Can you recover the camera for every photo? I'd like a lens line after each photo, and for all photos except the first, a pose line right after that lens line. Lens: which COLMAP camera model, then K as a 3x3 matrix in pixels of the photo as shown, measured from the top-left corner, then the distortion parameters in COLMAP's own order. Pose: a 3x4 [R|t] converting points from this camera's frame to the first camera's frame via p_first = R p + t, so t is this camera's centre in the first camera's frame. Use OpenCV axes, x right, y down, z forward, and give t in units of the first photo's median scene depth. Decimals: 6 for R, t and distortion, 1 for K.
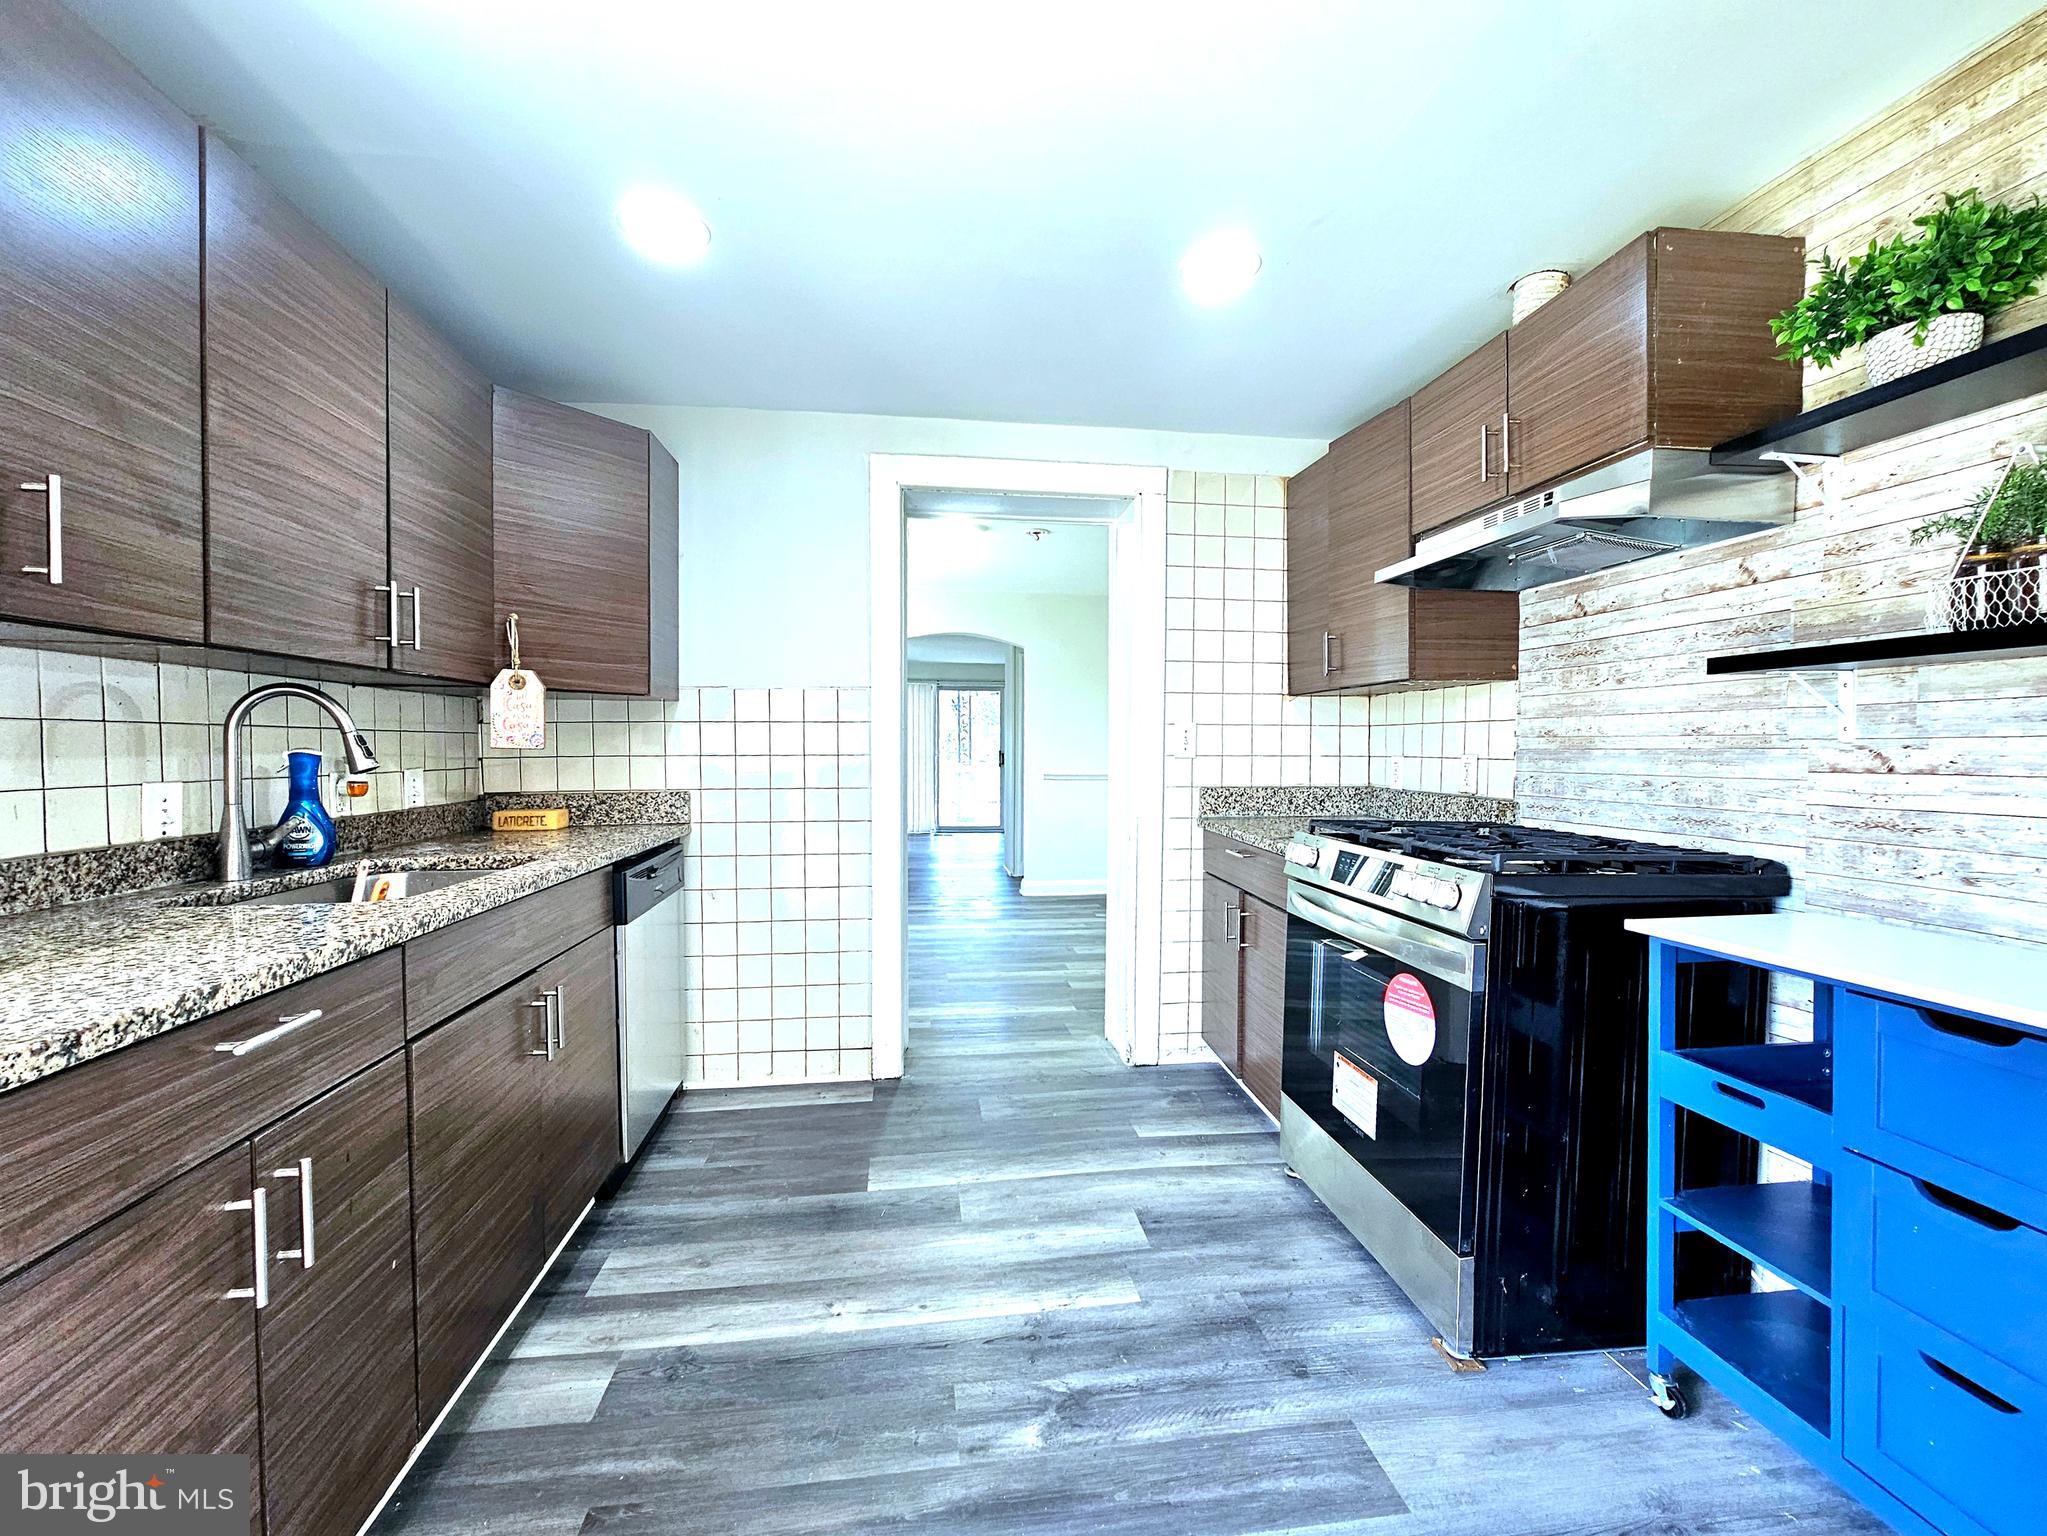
lens RADIAL K [[850.2, 0, 1020.7], [0, 850.2, 779.0], [0, 0, 1]] dist [0.000741, 0.000360]
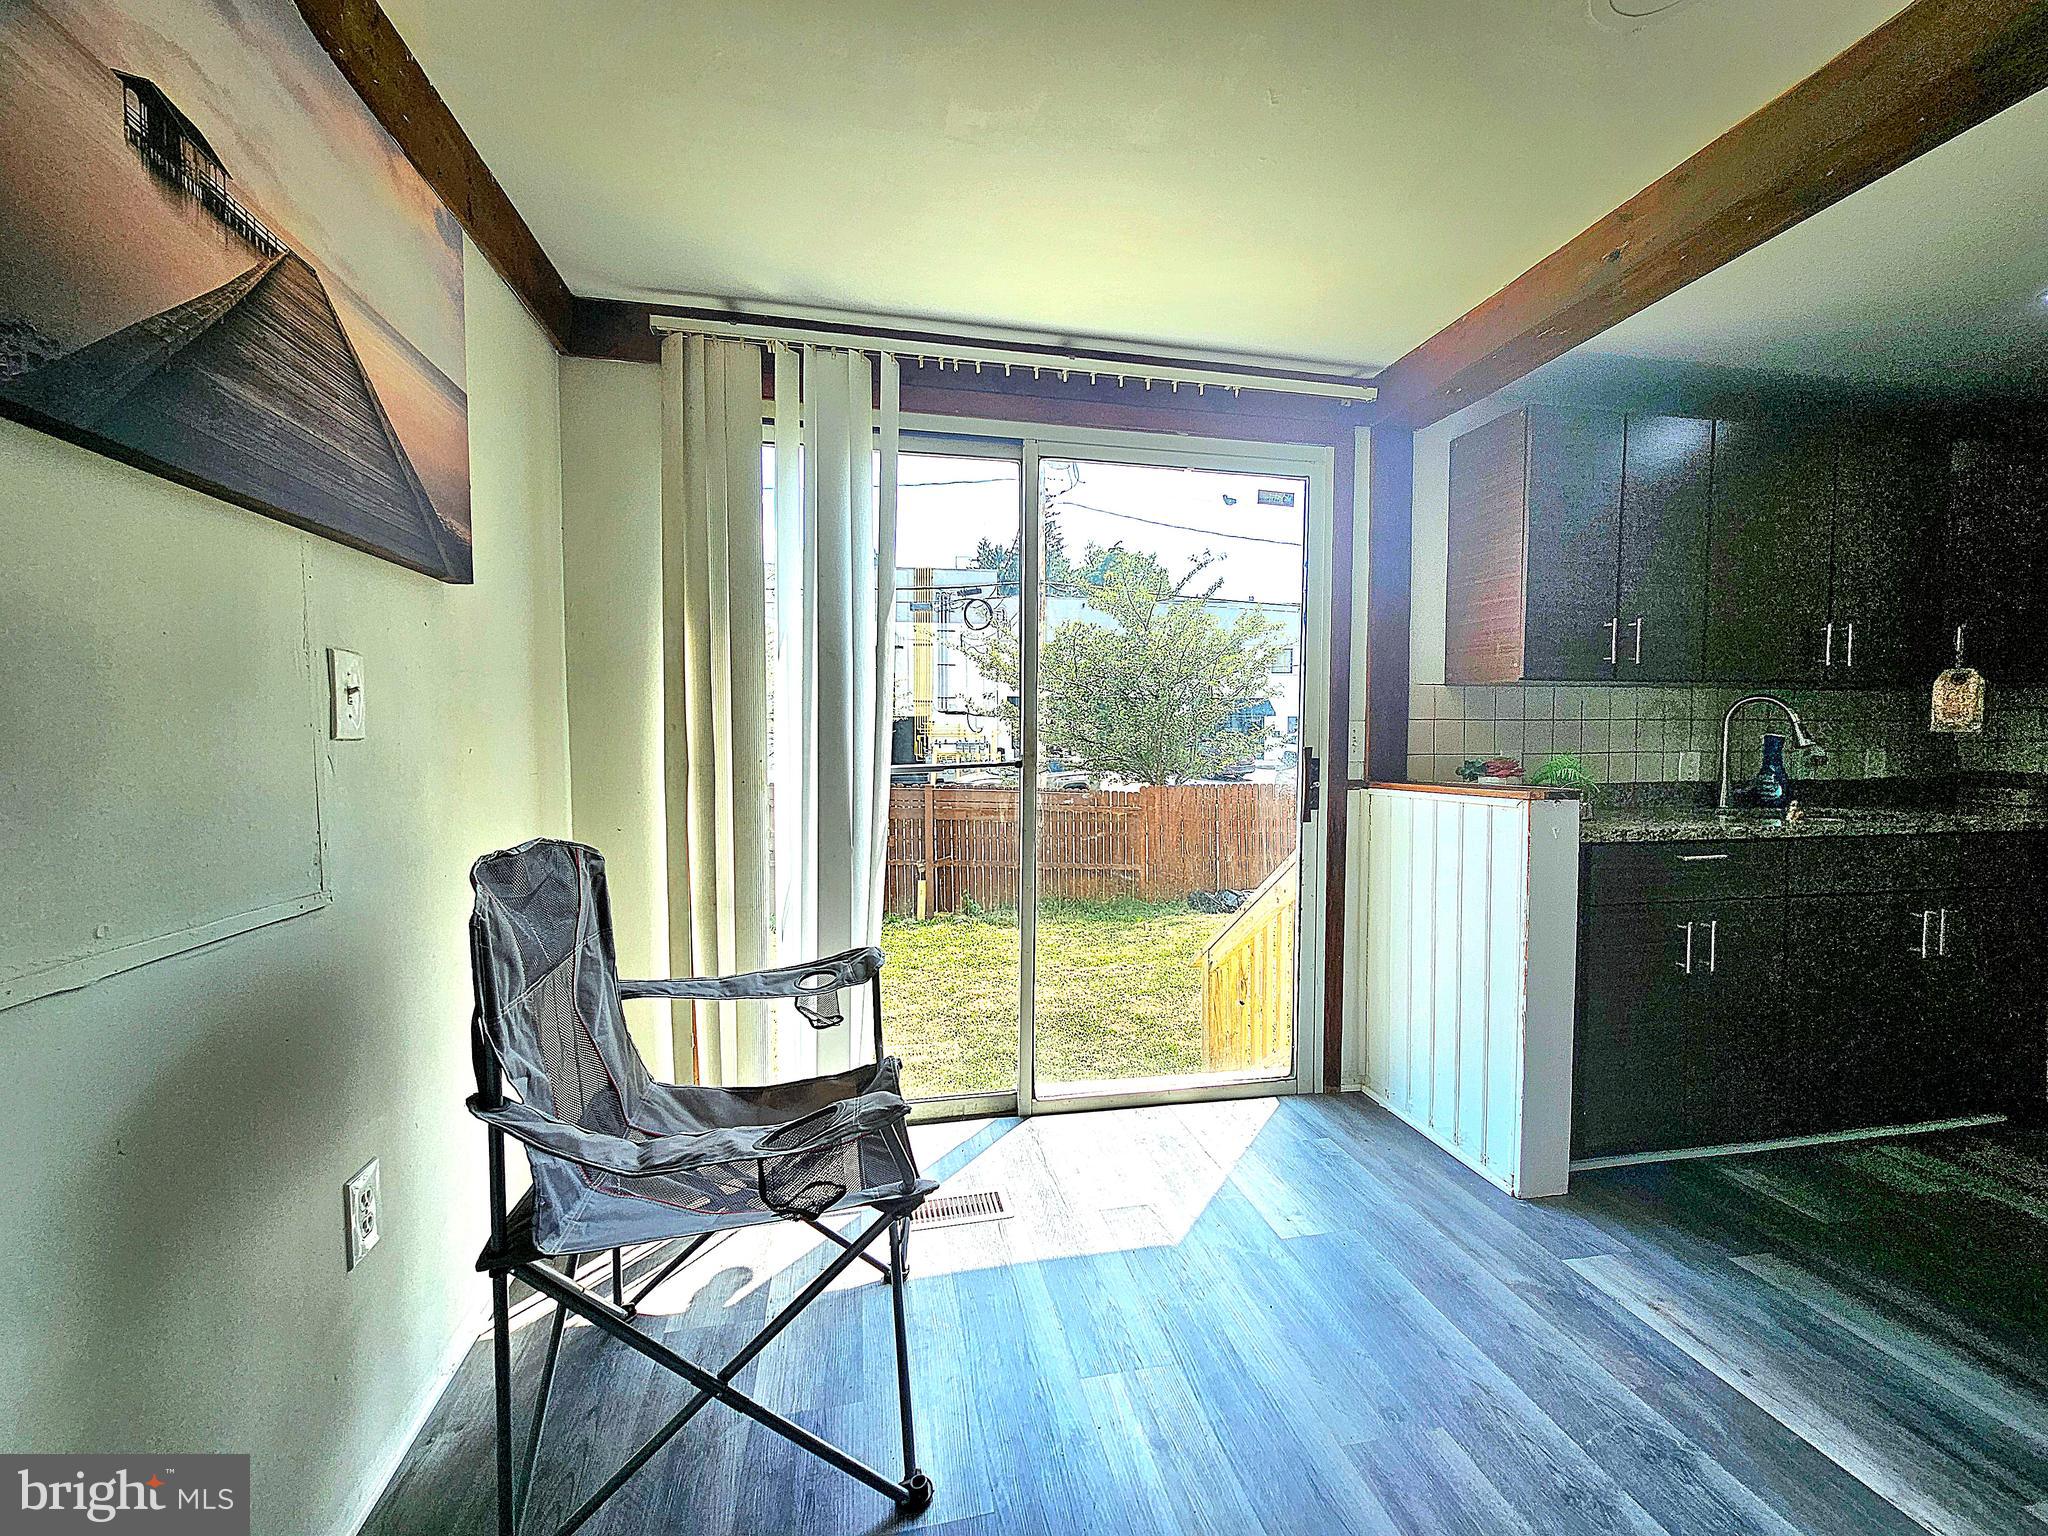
lens RADIAL K [[850.6, 0, 1021.2], [0, 850.6, 779.0], [0, 0, 1]] dist [0.000741, 0.000360]
pose [[0.060493, 0.047923, -0.997018, 0.593773], [-0.038033, 0.998232, 0.045674, 0.028283], [0.997444, 0.035156, 0.062209, -0.447673]]
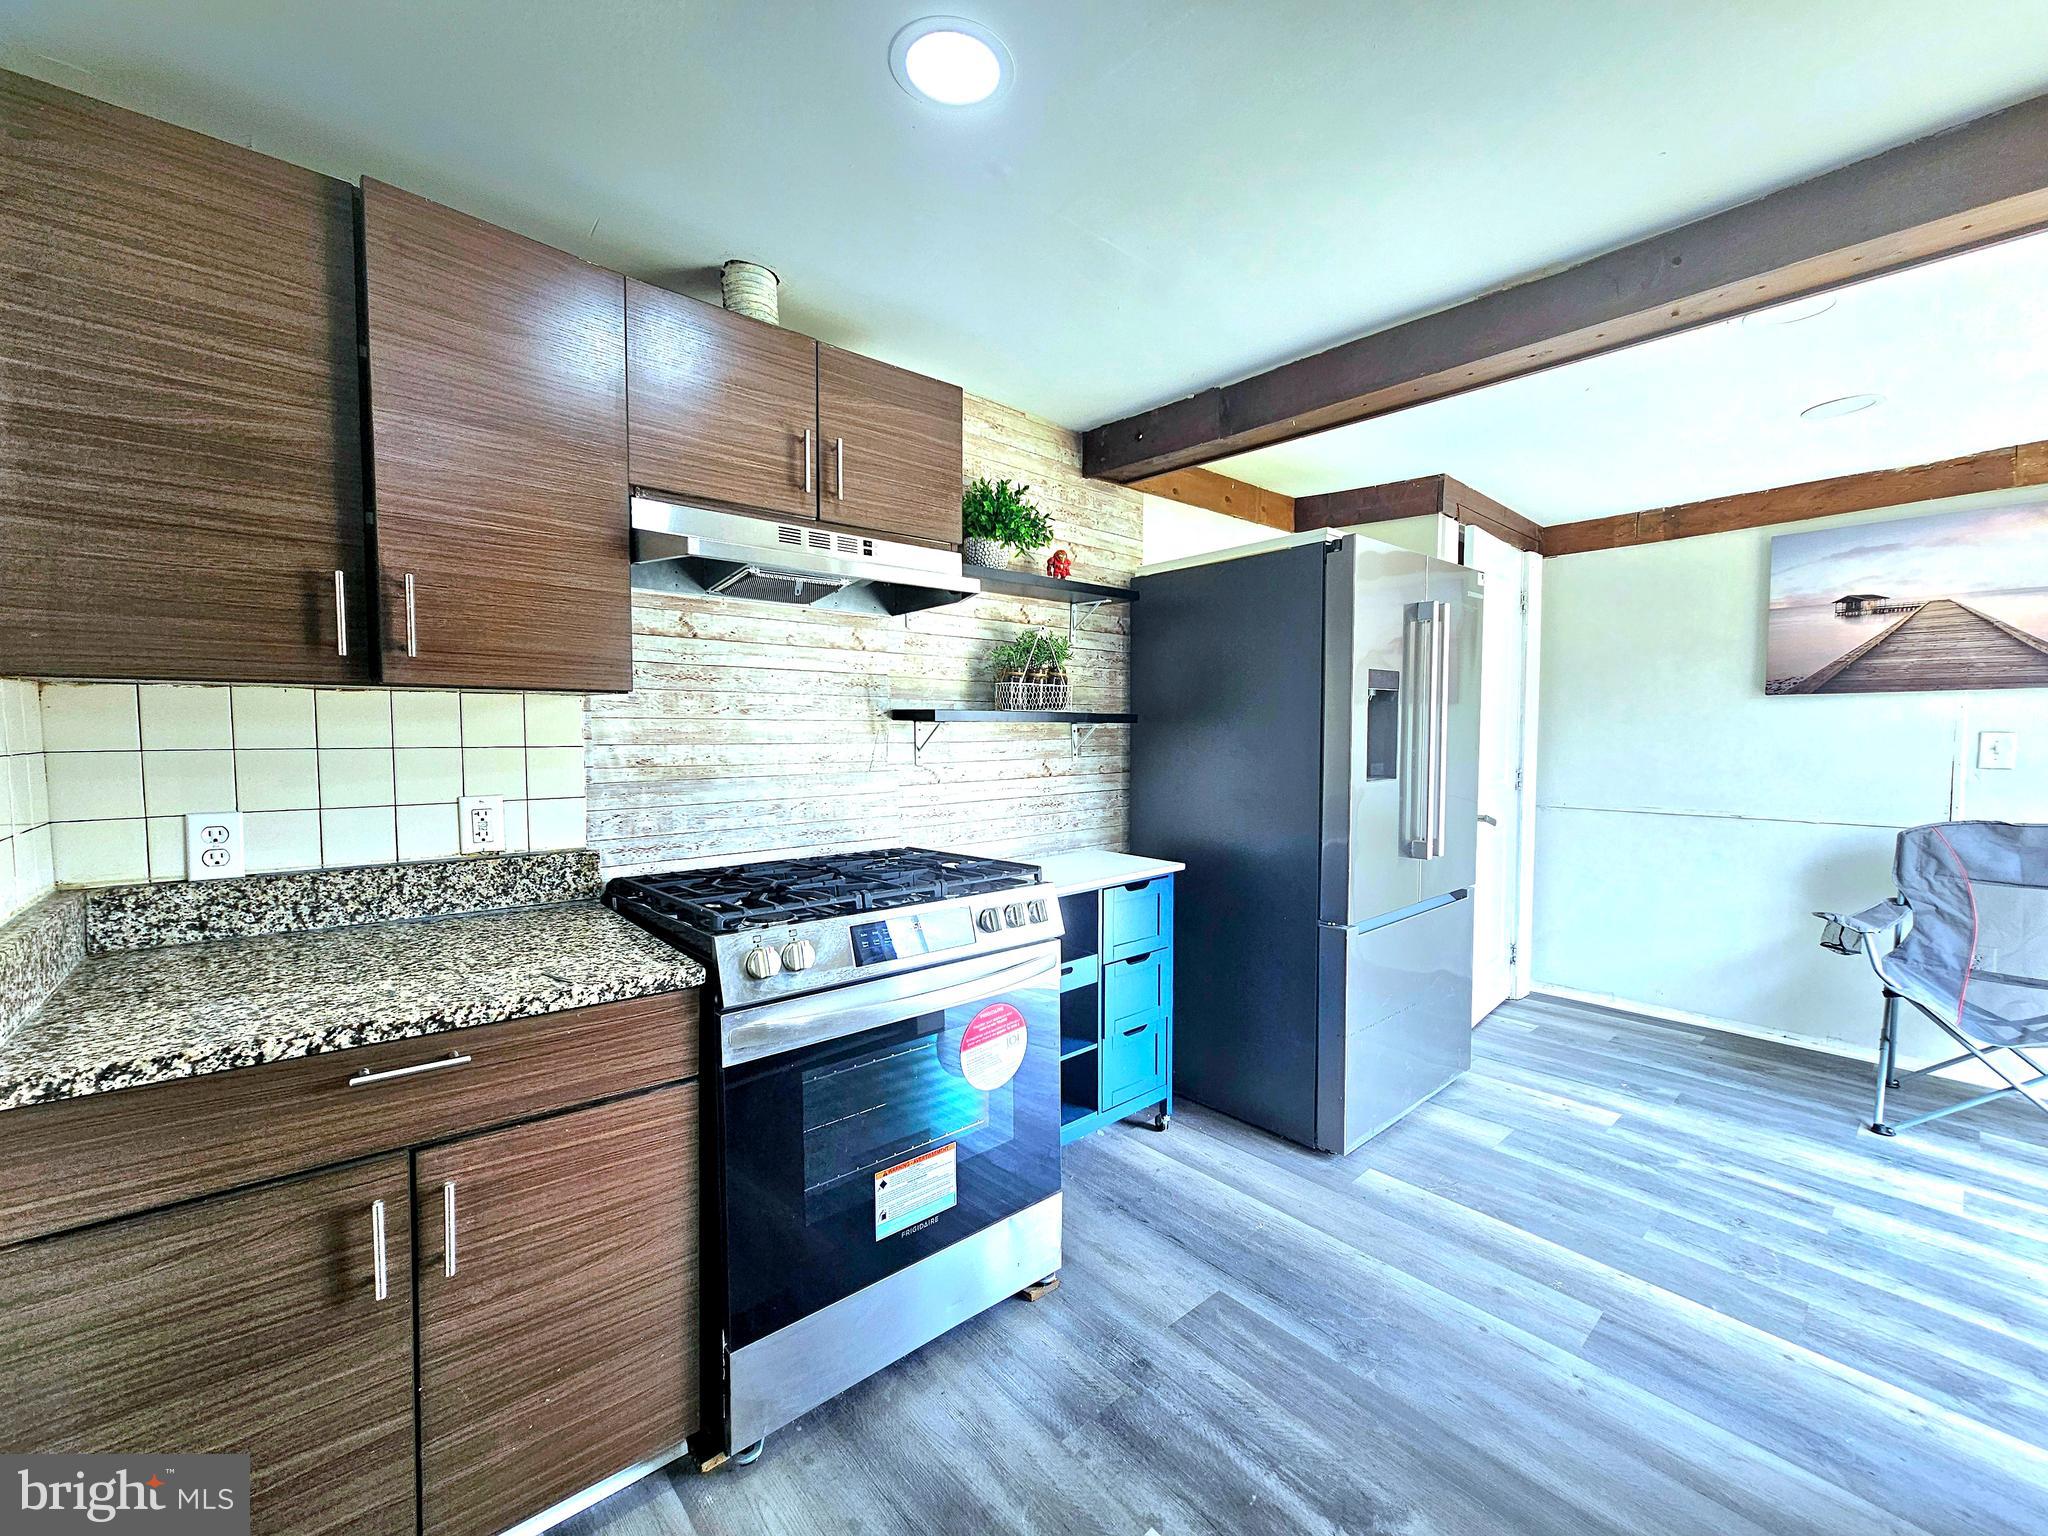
lens RADIAL K [[850.6, 0, 1021.2], [0, 850.6, 779.0], [0, 0, 1]] dist [0.000741, 0.000360]
pose [[-0.554593, -0.052800, 0.830445, -0.365340], [0.030008, 0.996067, 0.083370, -0.115552], [-0.831581, 0.071156, -0.550827, 1.368279]]
